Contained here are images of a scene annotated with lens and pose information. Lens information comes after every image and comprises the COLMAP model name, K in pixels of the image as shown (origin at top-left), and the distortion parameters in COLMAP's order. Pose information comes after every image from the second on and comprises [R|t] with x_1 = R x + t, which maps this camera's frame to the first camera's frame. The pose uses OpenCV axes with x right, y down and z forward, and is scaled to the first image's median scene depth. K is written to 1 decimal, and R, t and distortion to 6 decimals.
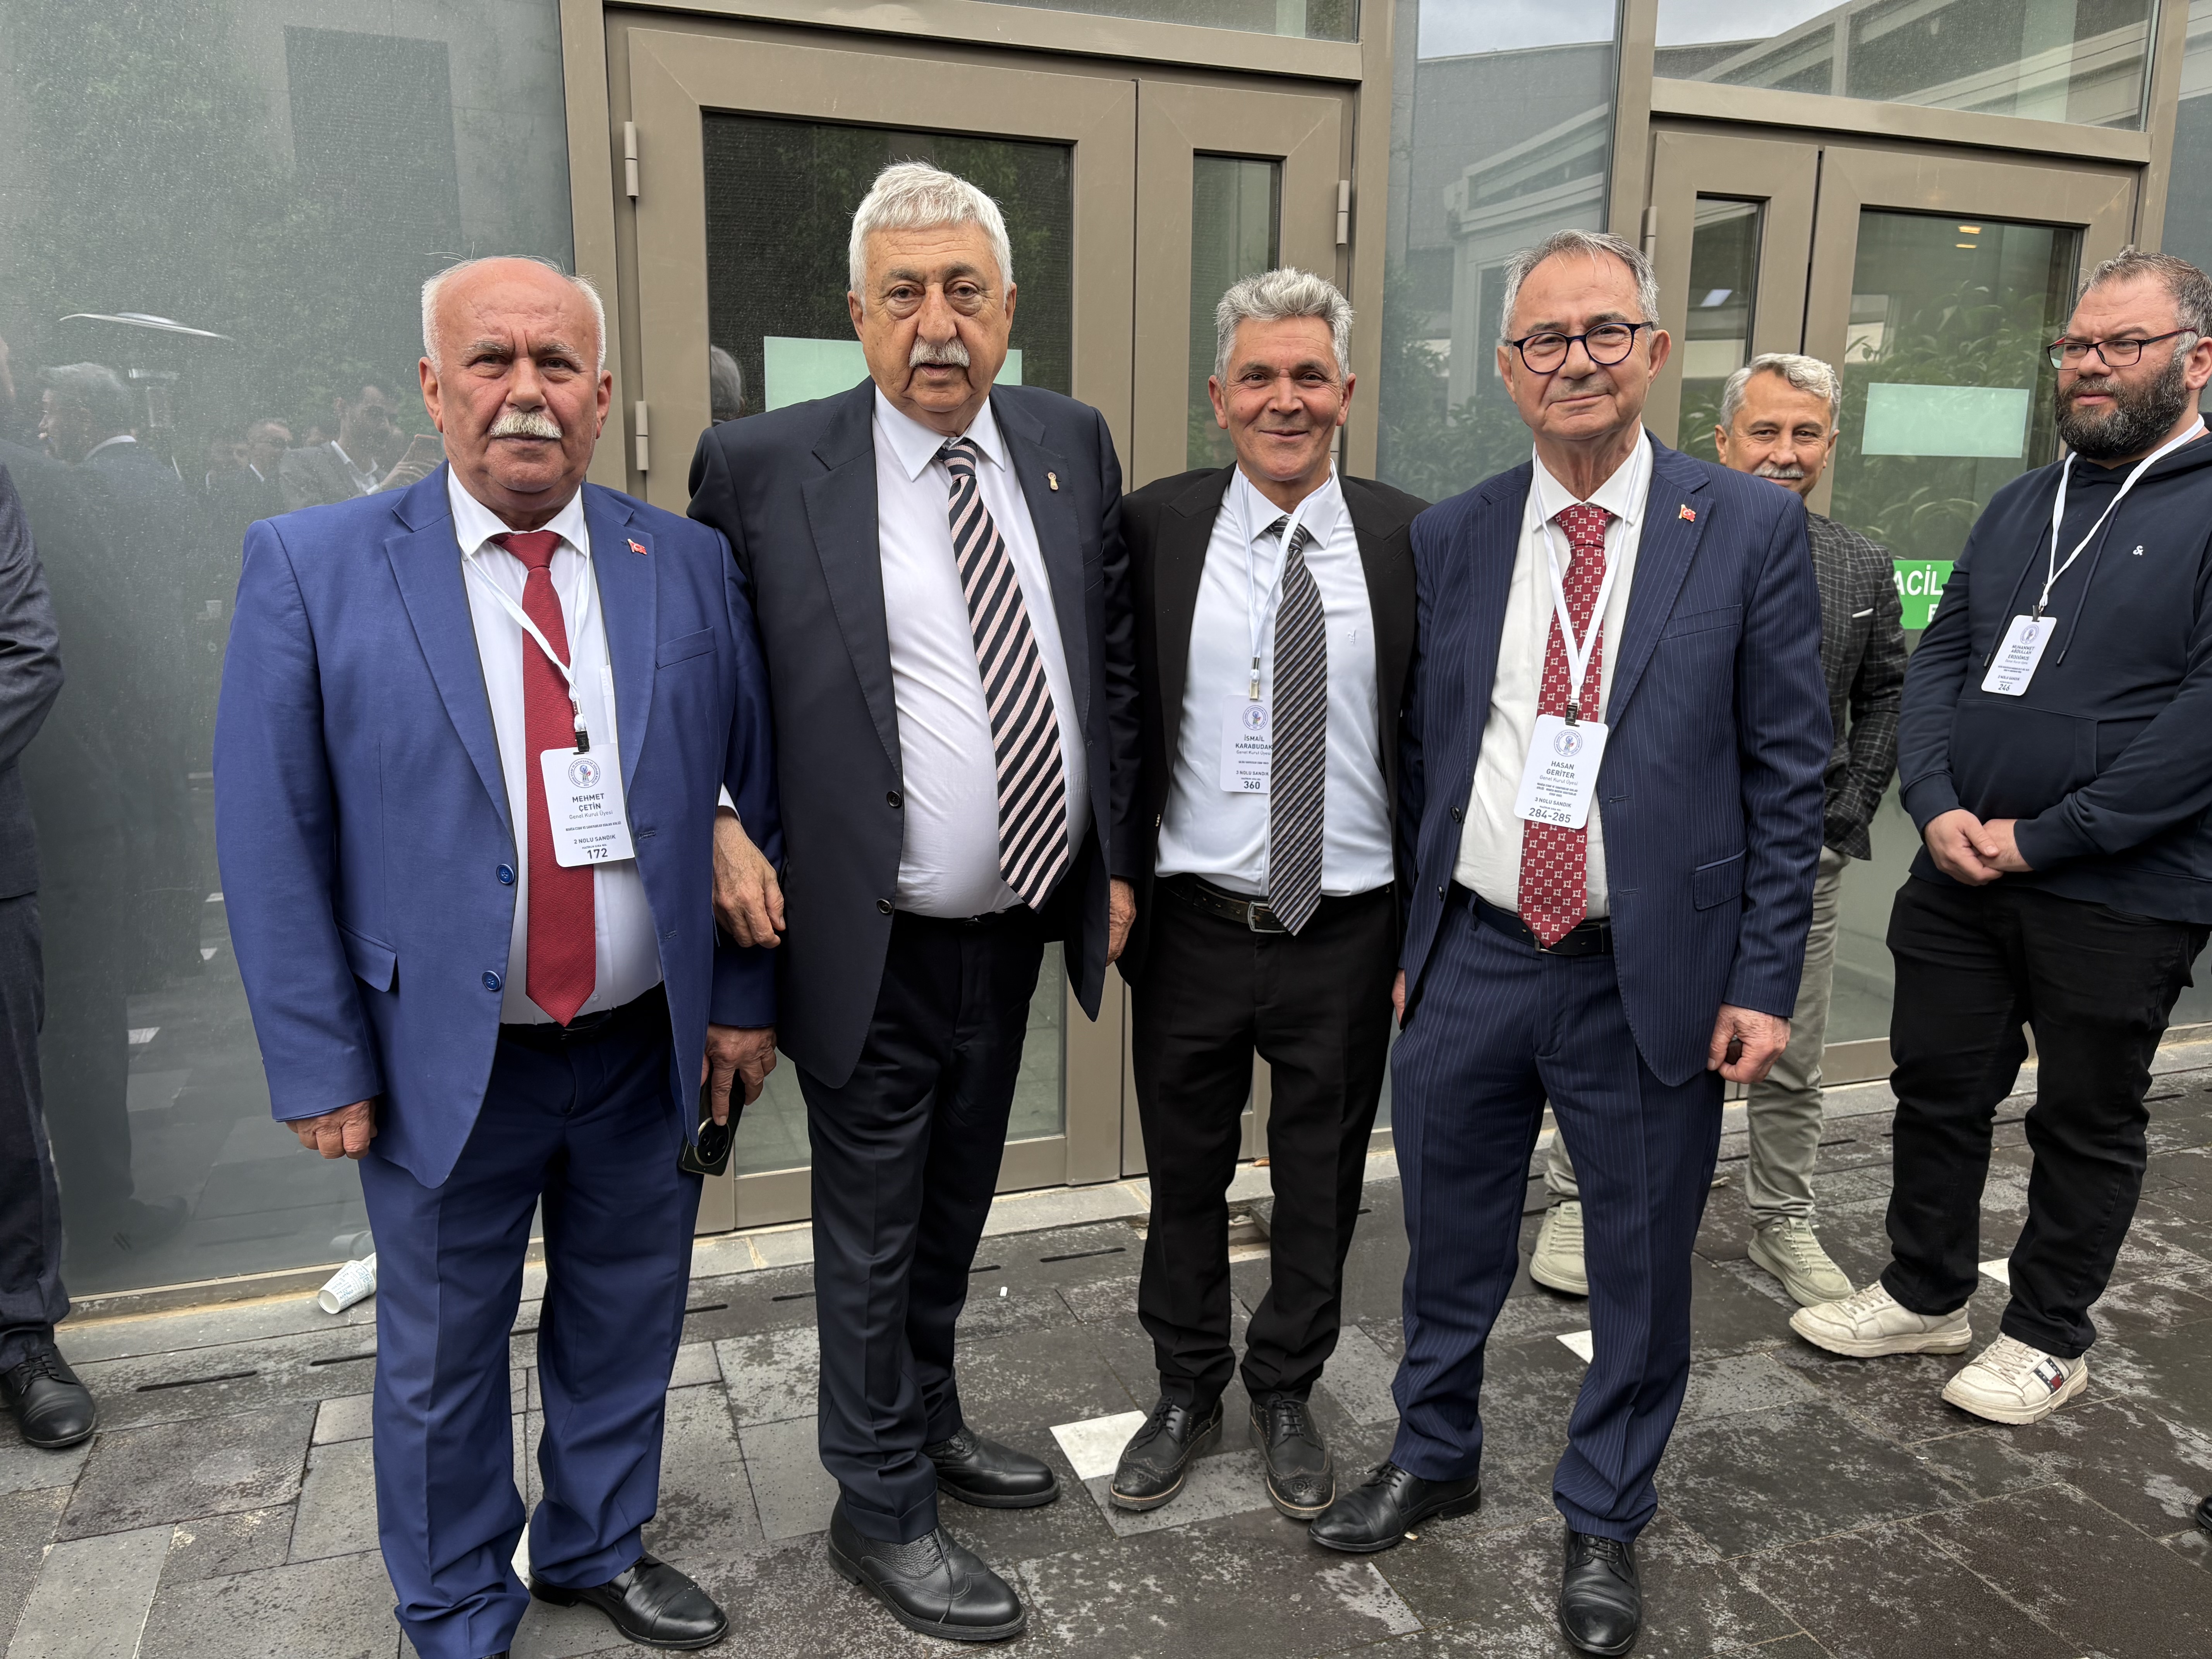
lens RADIAL K [[1686.9, 0, 1106.0], [0, 1686.9, 829.5], [0, 0, 1]] dist [0.039176, -0.043007]
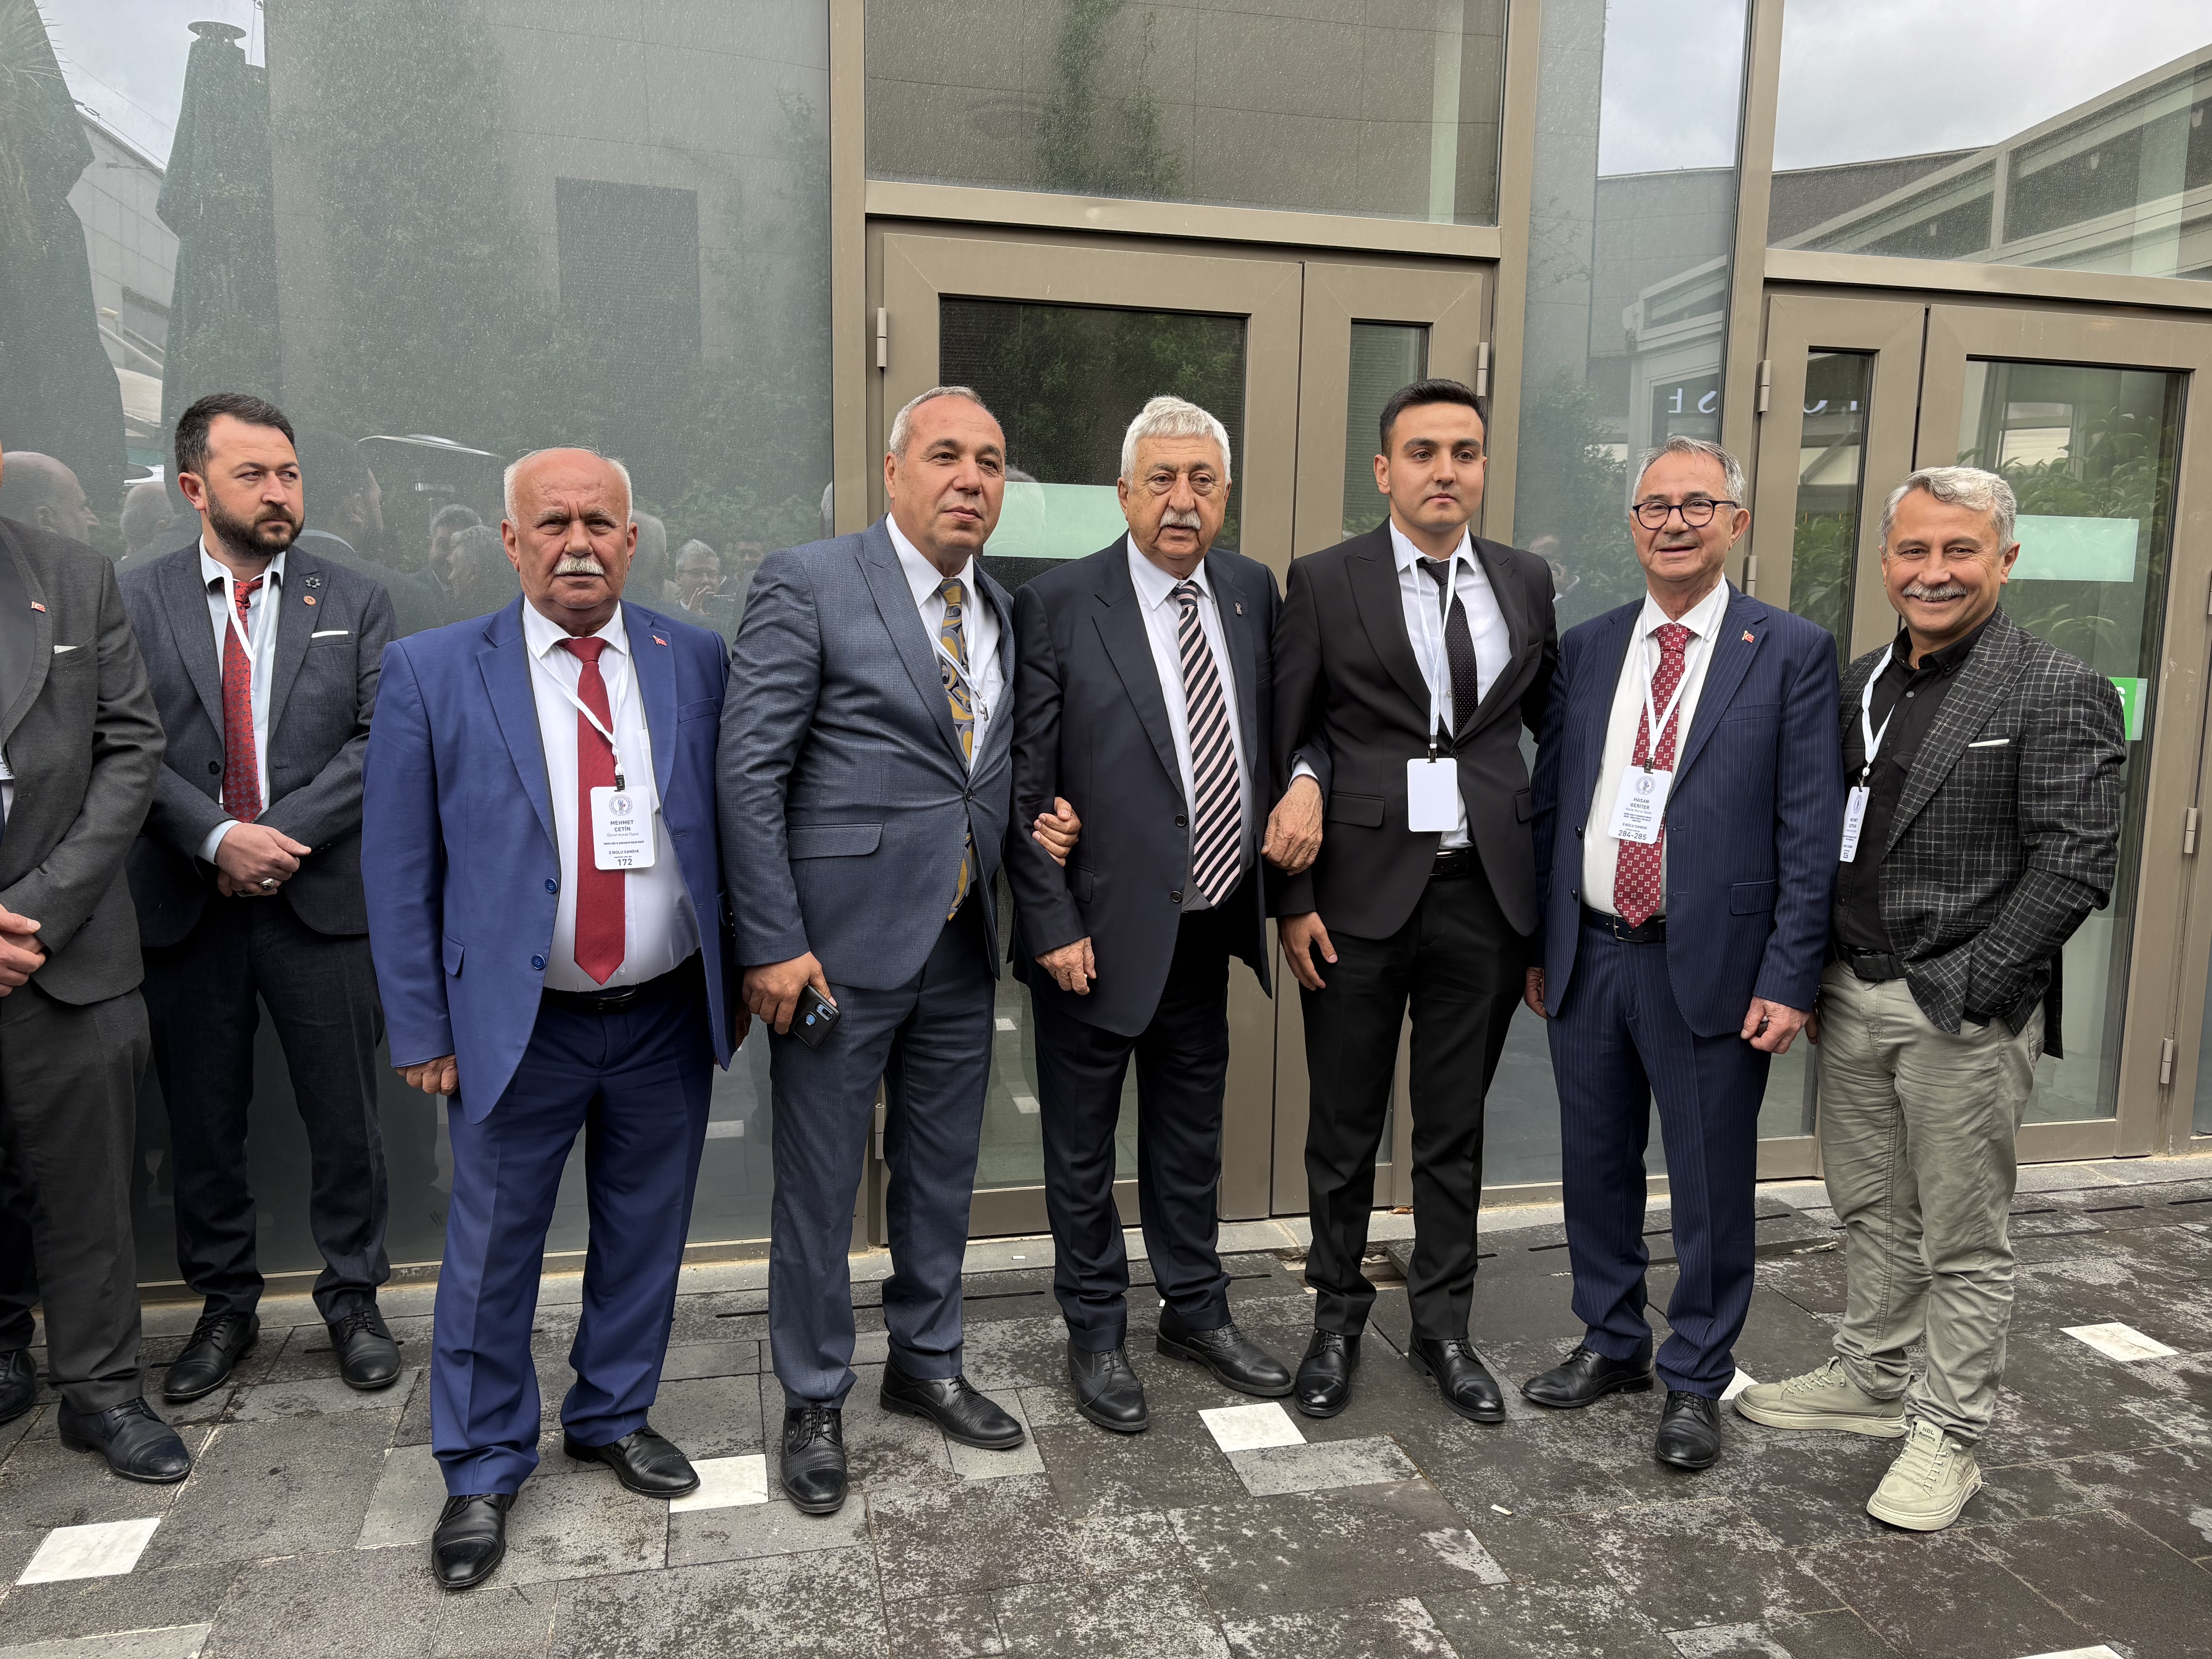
lens RADIAL K [[1686.9, 0, 1106.0], [0, 1686.9, 829.5], [0, 0, 1]] dist [0.039176, -0.043007]
pose [[0.994093, 0.022698, -0.106130, 0.019488], [-0.028493, 0.998166, -0.053412, 0.020053], [0.104723, 0.056120, 0.992917, -0.193537]]
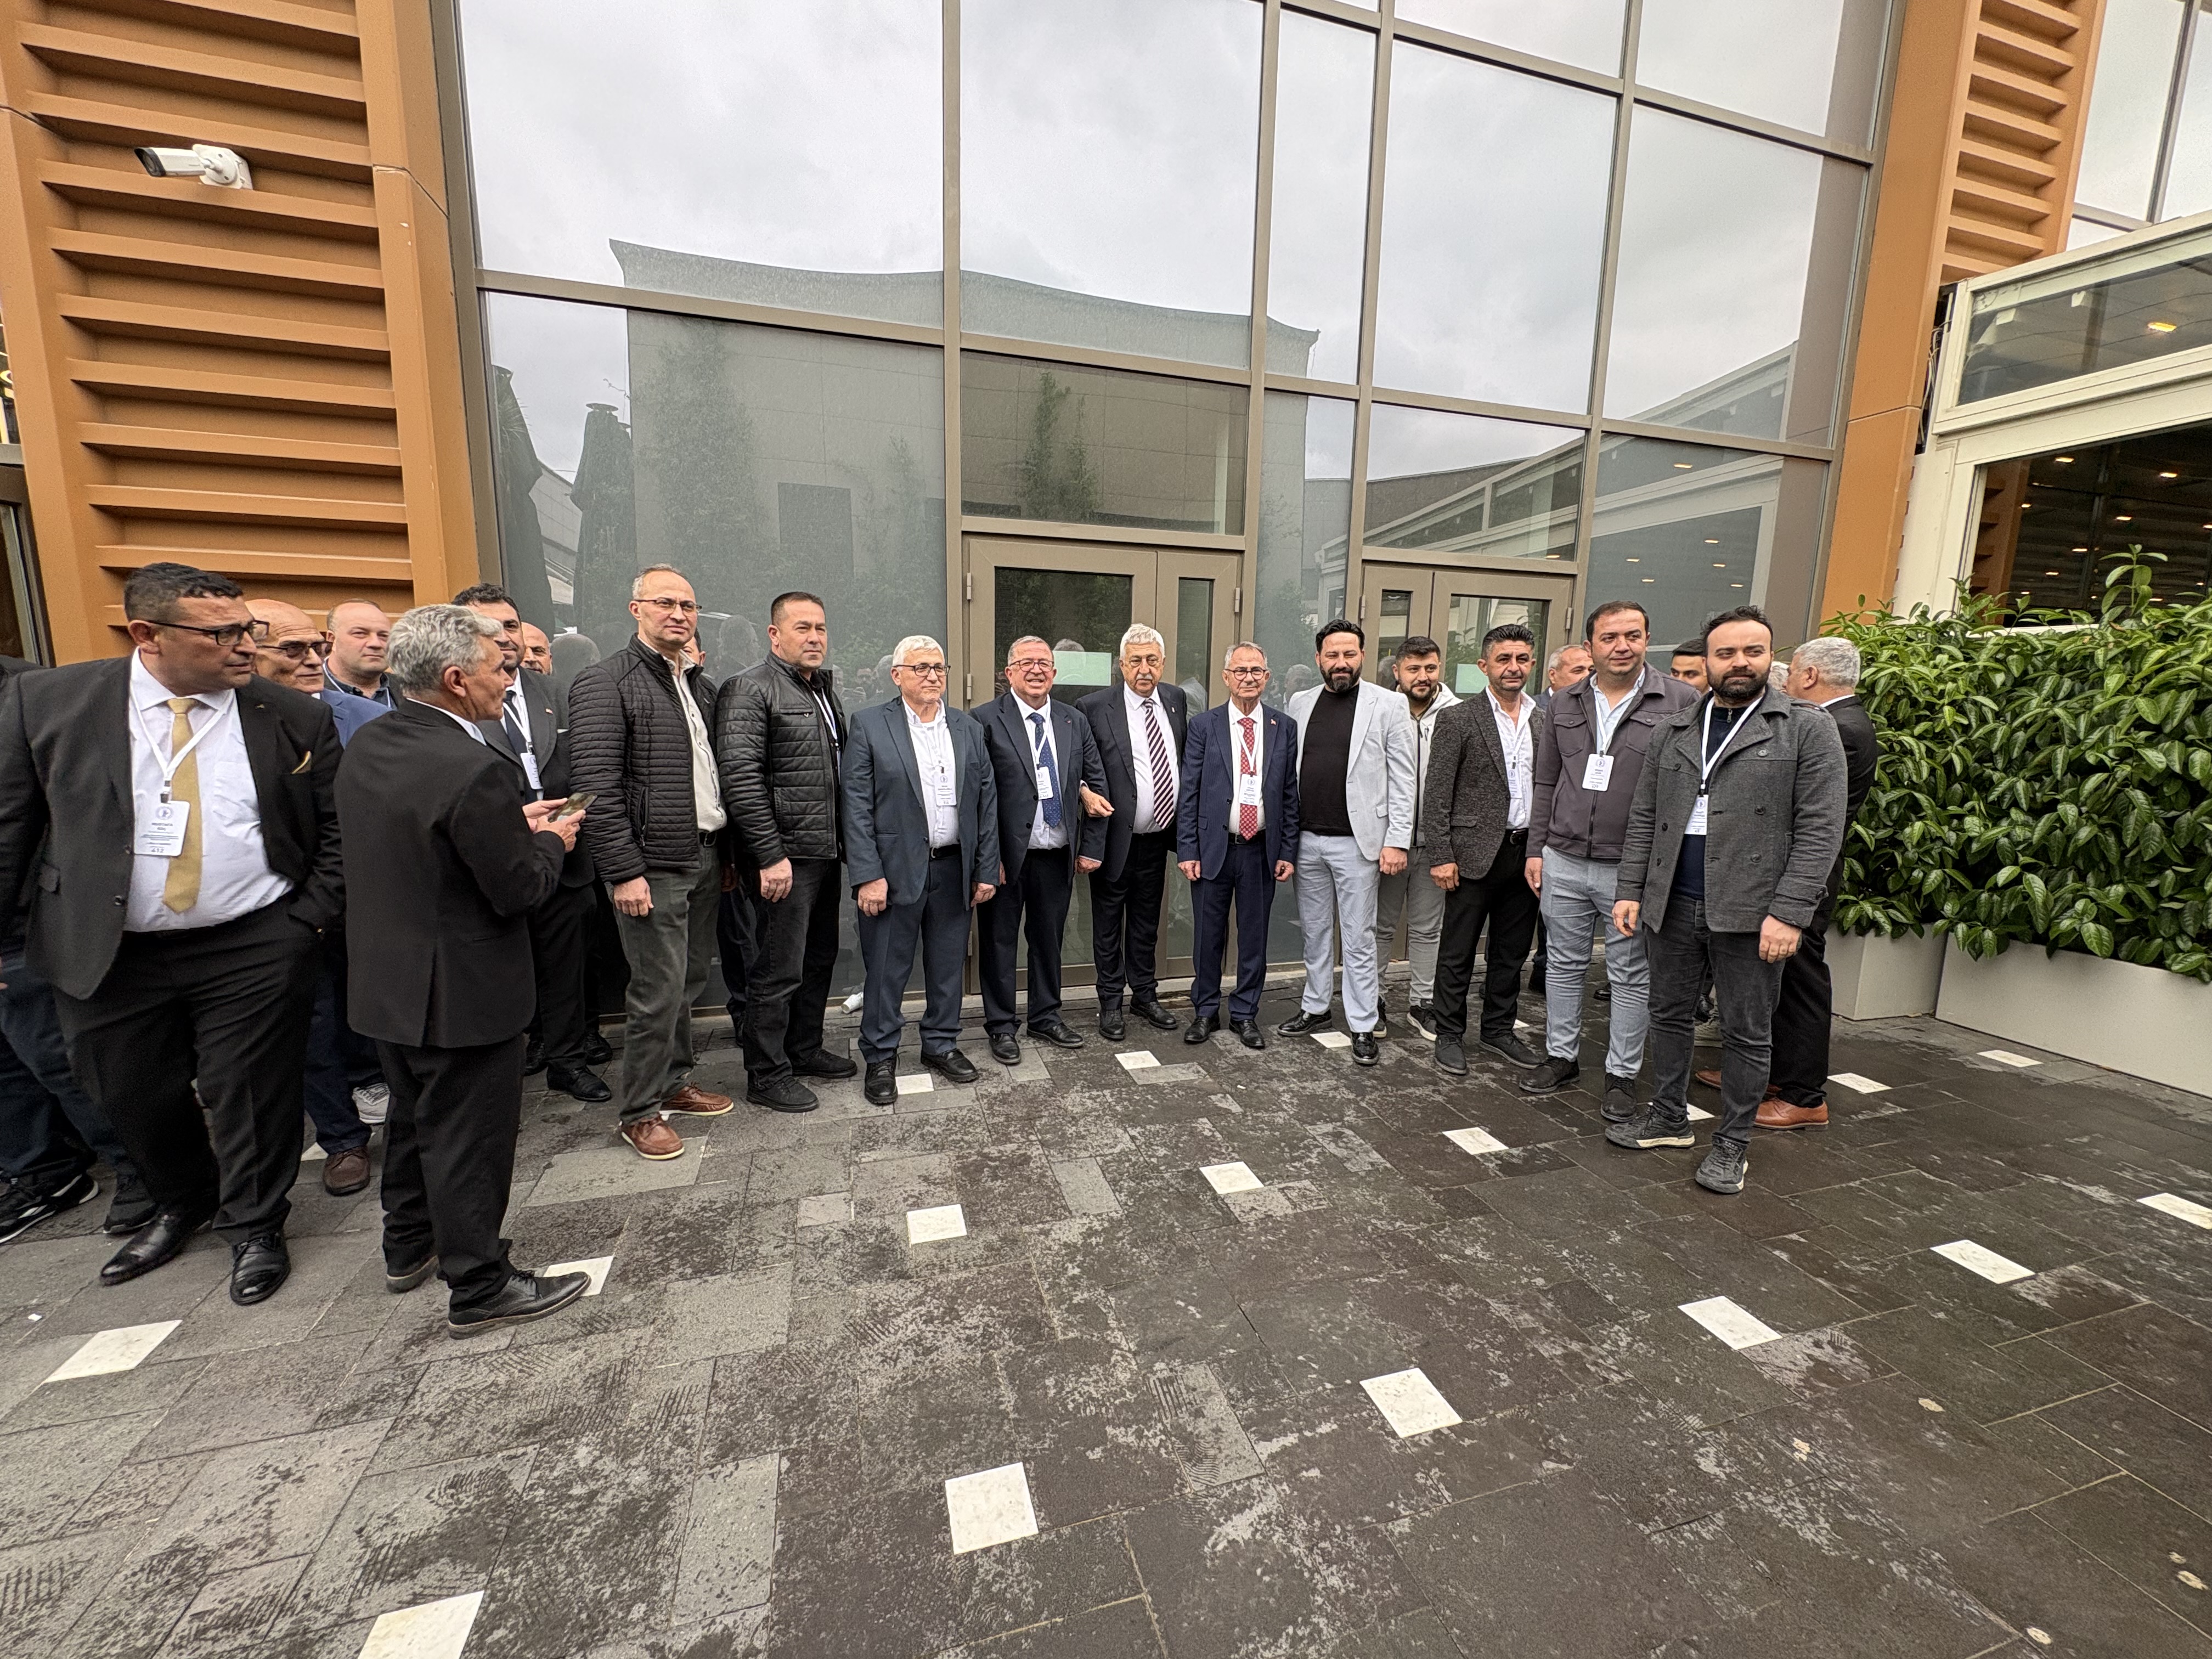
lens RADIAL K [[887.9, 0, 1106.0], [0, 887.9, 829.5], [0, 0, 1]] dist [0.001074, 0.000251]
pose [[0.998553, 0.016857, -0.051058, 0.020287], [-0.018710, 0.999175, -0.036034, 0.046792], [0.050409, 0.036937, 0.998045, -0.455274]]
